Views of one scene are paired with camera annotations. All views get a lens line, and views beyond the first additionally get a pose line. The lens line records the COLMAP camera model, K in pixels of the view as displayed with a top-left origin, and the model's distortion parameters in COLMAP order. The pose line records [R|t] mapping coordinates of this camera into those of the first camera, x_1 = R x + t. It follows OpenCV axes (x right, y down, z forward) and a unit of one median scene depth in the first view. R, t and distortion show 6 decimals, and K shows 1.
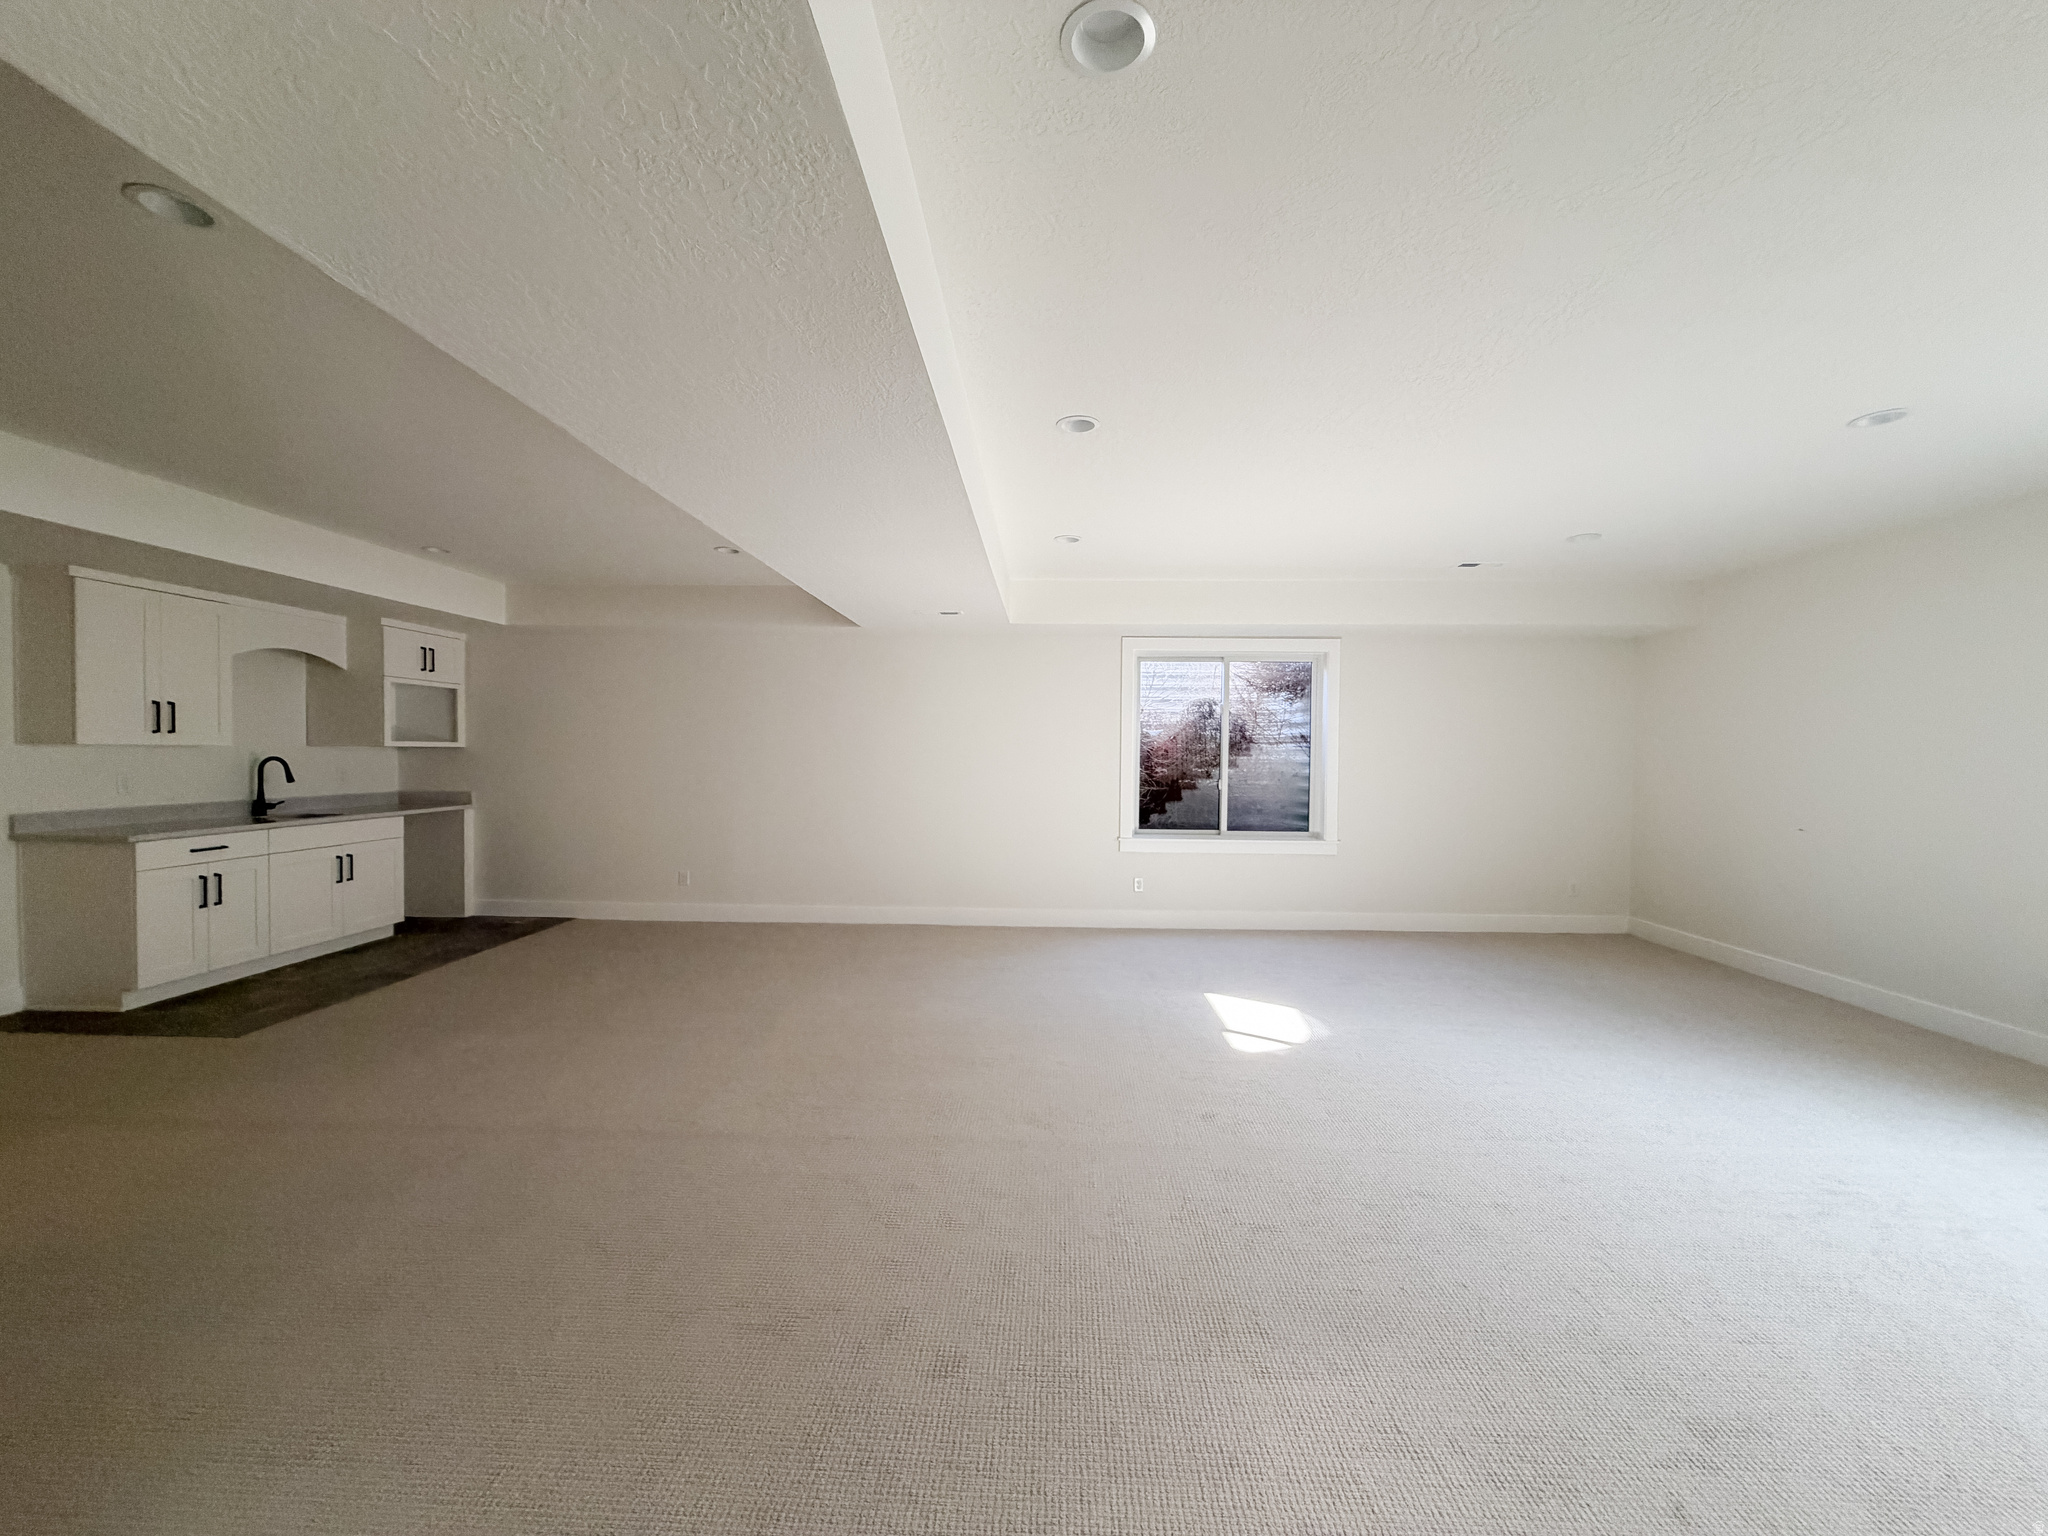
lens RADIAL K [[814.1, 0, 1021.8], [0, 814.1, 761.7], [0, 0, 1]] dist [-0.000117, 0.000880]
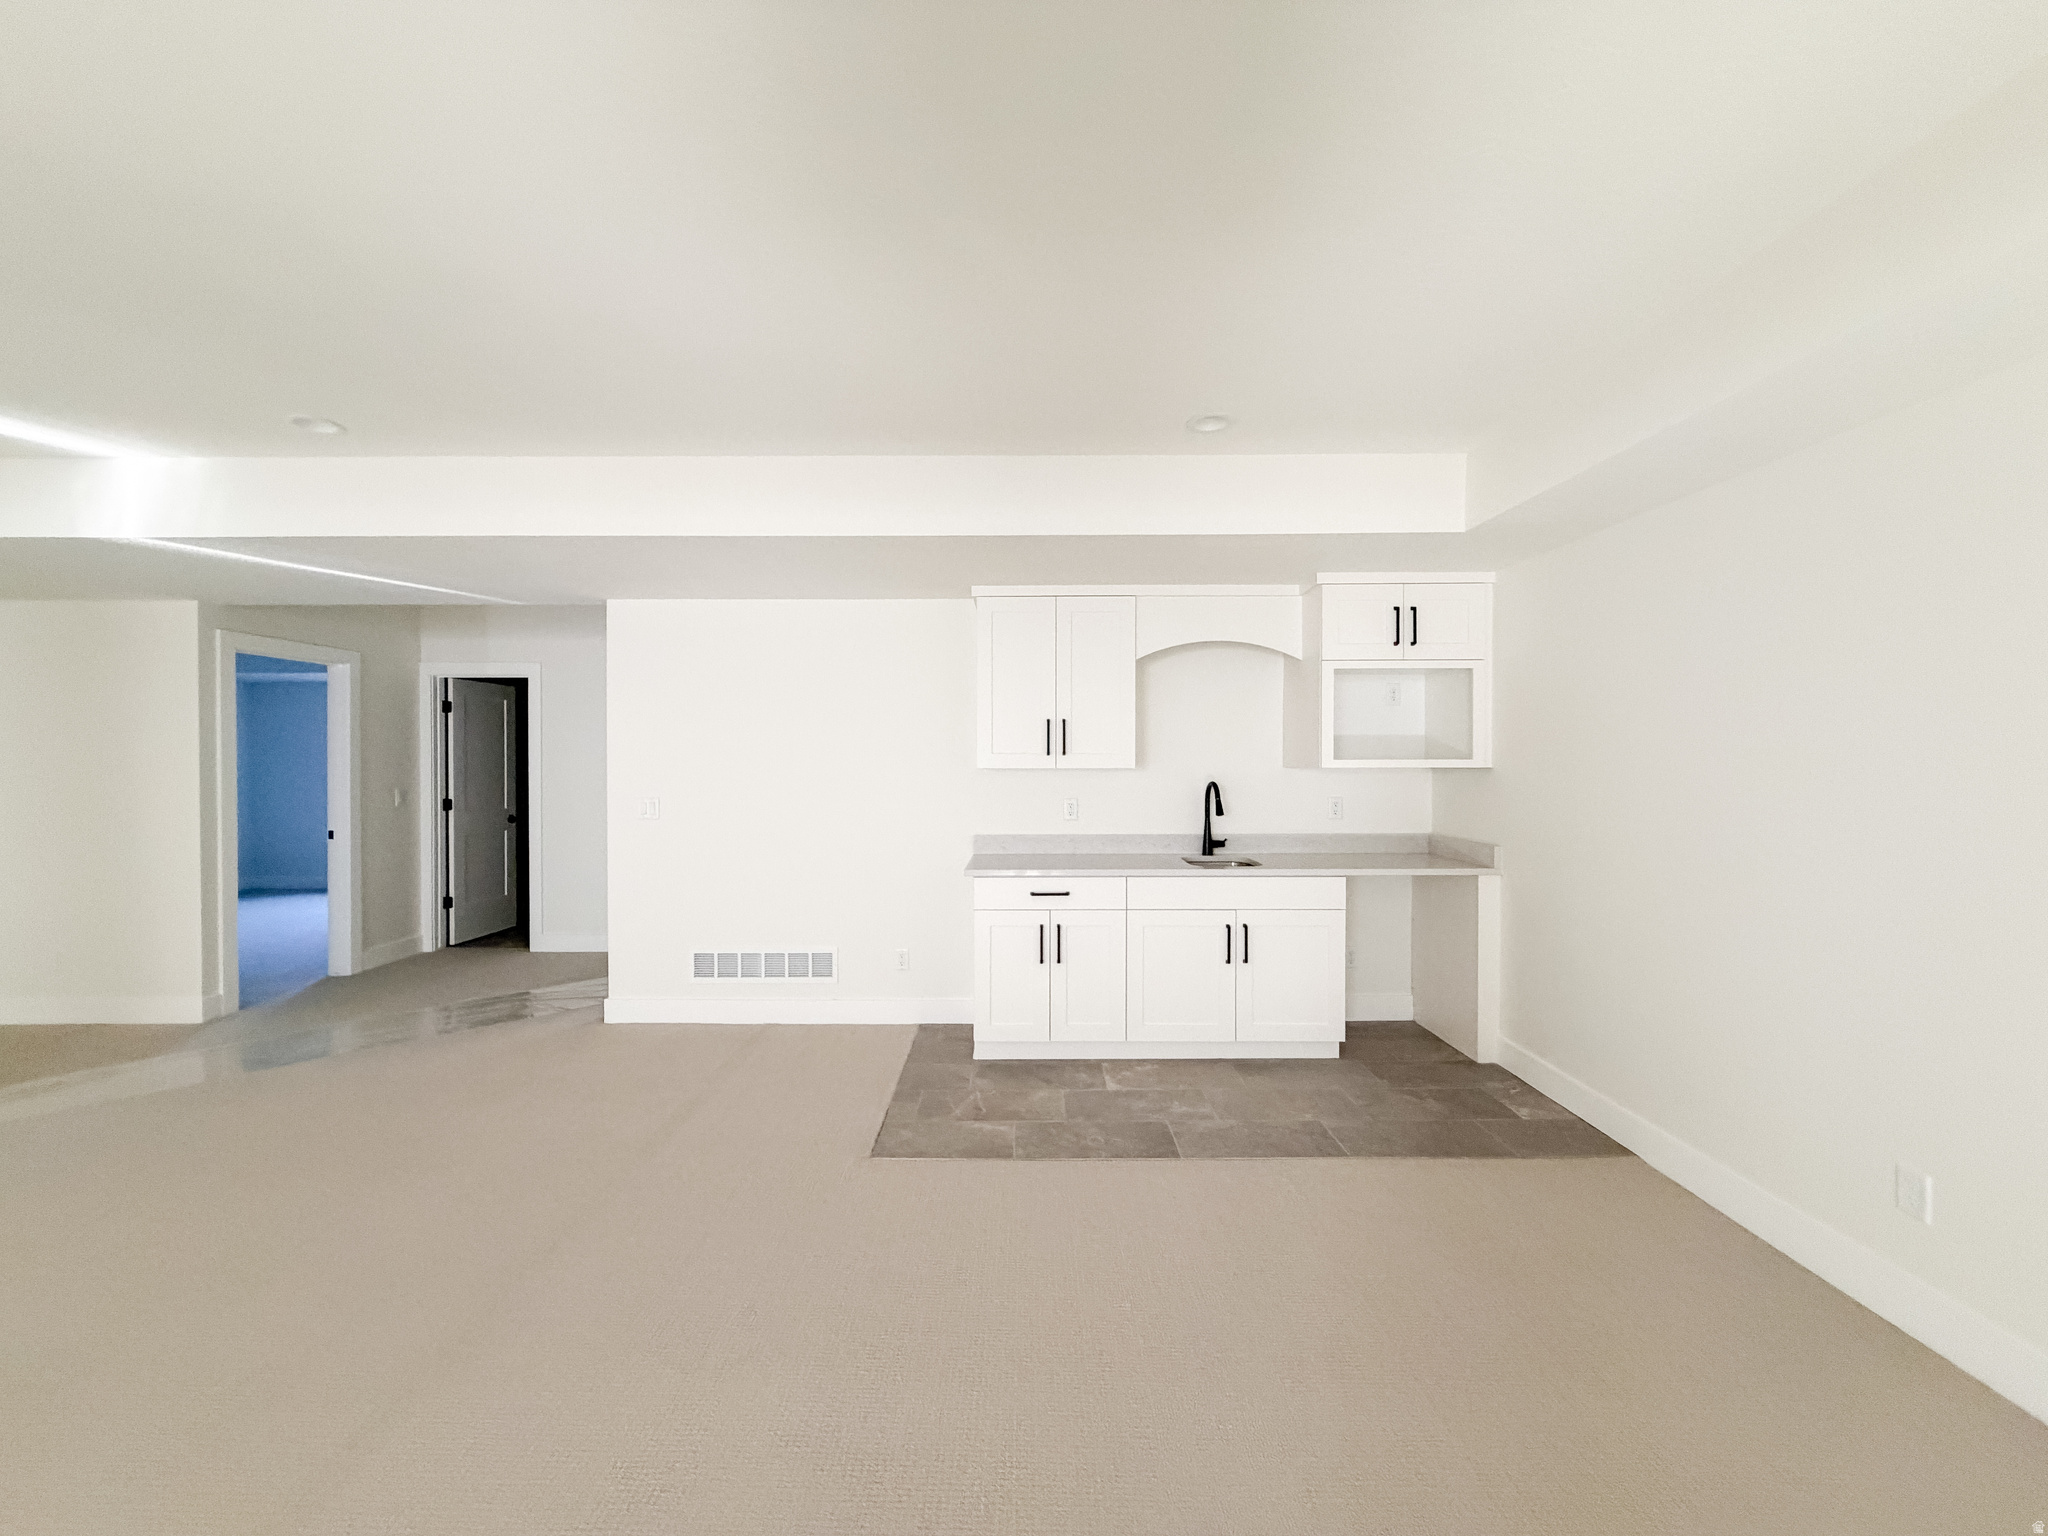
lens RADIAL K [[814.1, 0, 1021.6], [0, 814.1, 763.2], [0, 0, 1]] dist [-0.000117, 0.000880]
pose [[0.034989, -0.009671, -0.999341, -0.133790], [-0.010566, 0.999894, -0.010046, -0.013242], [0.999332, 0.010910, 0.034883, 0.735060]]
